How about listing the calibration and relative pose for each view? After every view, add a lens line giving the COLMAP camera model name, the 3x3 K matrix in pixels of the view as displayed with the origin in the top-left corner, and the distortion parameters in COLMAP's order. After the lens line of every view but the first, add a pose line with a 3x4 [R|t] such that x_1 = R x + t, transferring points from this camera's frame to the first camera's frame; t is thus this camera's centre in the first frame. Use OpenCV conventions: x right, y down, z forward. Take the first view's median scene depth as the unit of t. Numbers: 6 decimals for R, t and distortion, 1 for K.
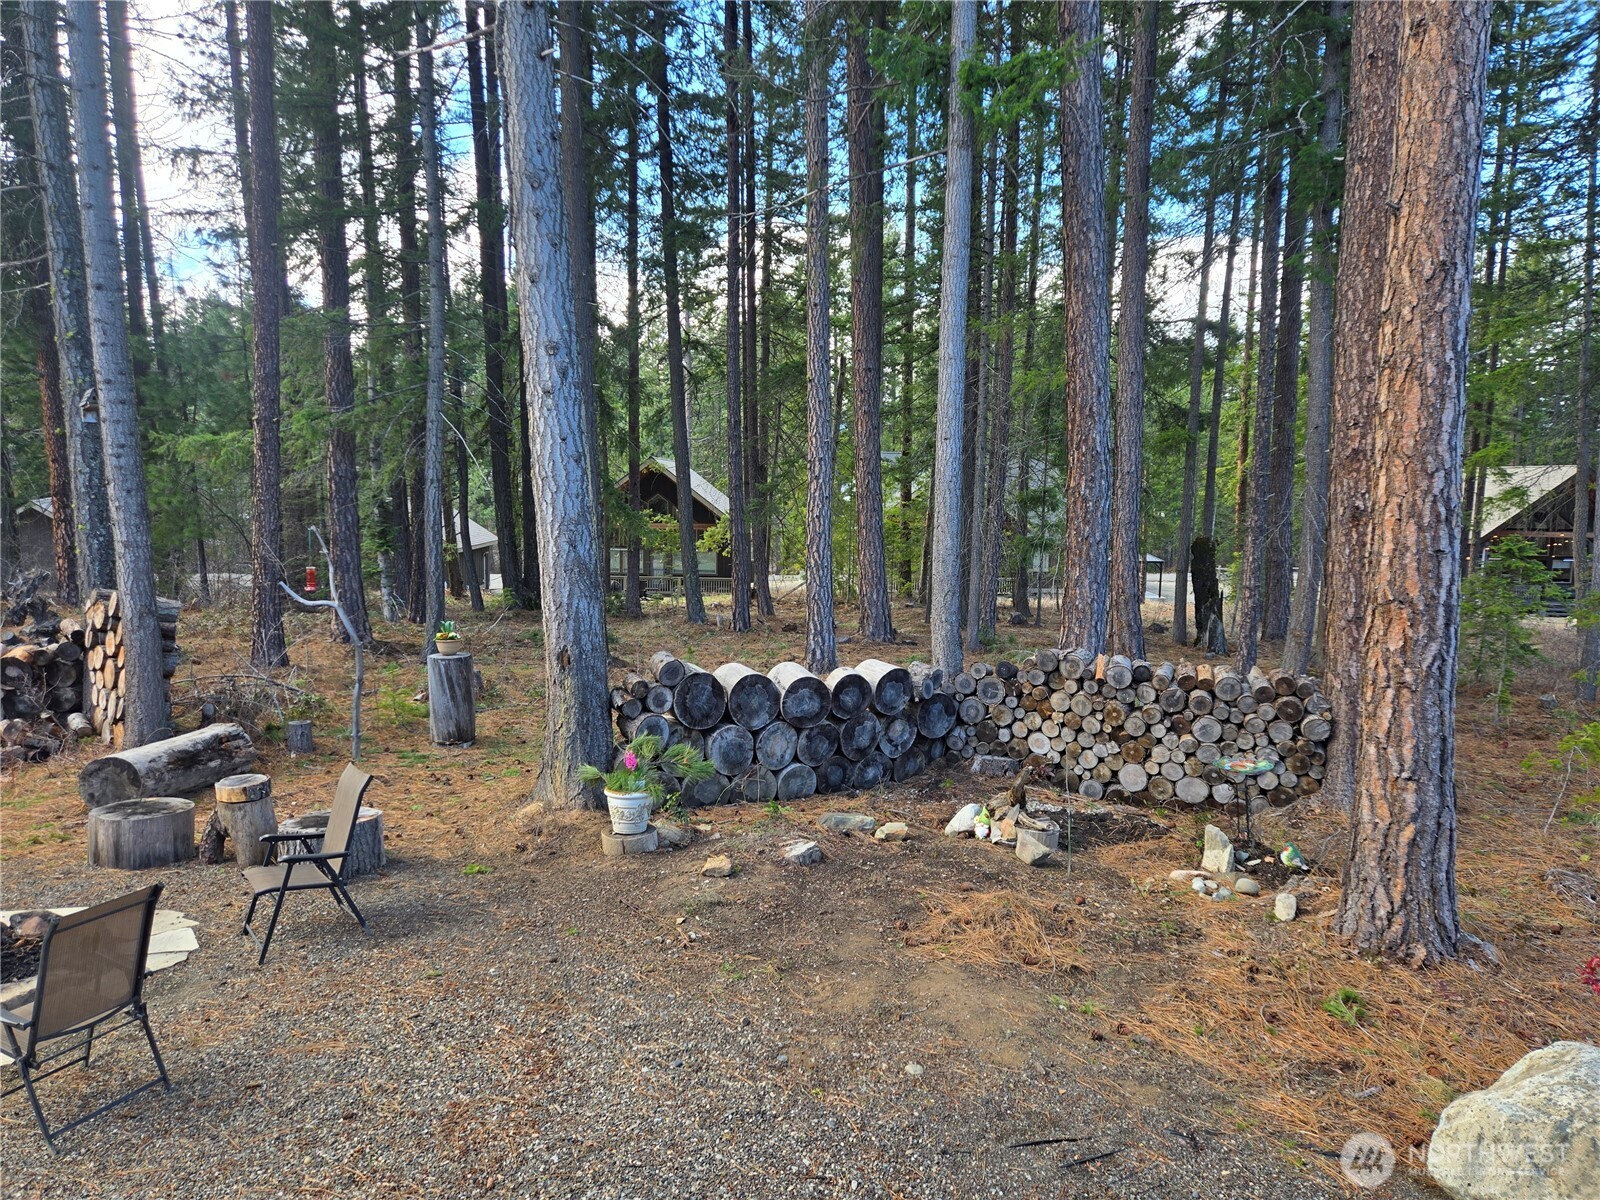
lens RADIAL K [[1076.9, 0, 803.7], [0, 1076.9, 603.7], [0, 0, 1]] dist [0.036814, -0.007232]
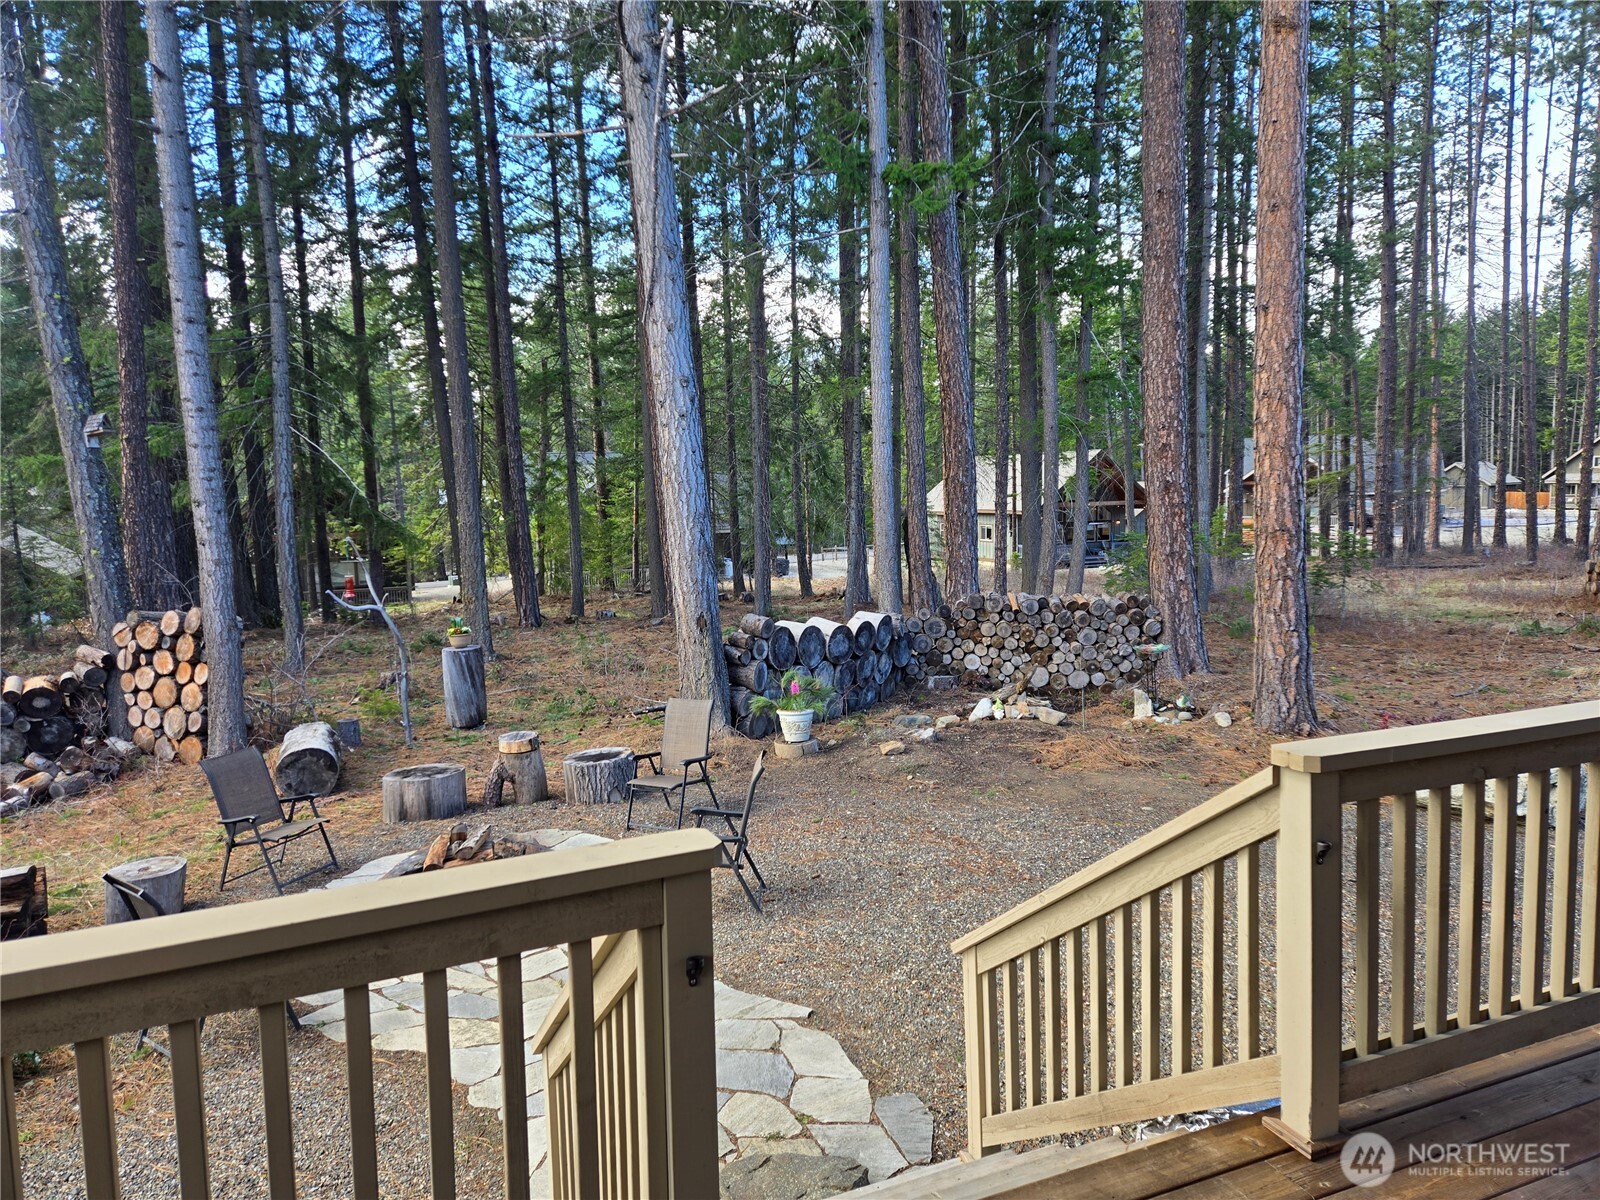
lens RADIAL K [[1076.9, 0, 795.7], [0, 1076.9, 598.4], [0, 0, 1]] dist [0.036814, -0.007232]
pose [[0.920477, -0.080138, 0.382492, -0.547095], [0.081359, 0.996600, 0.013012, 0.013305], [-0.382234, 0.019142, 0.923867, -0.202154]]
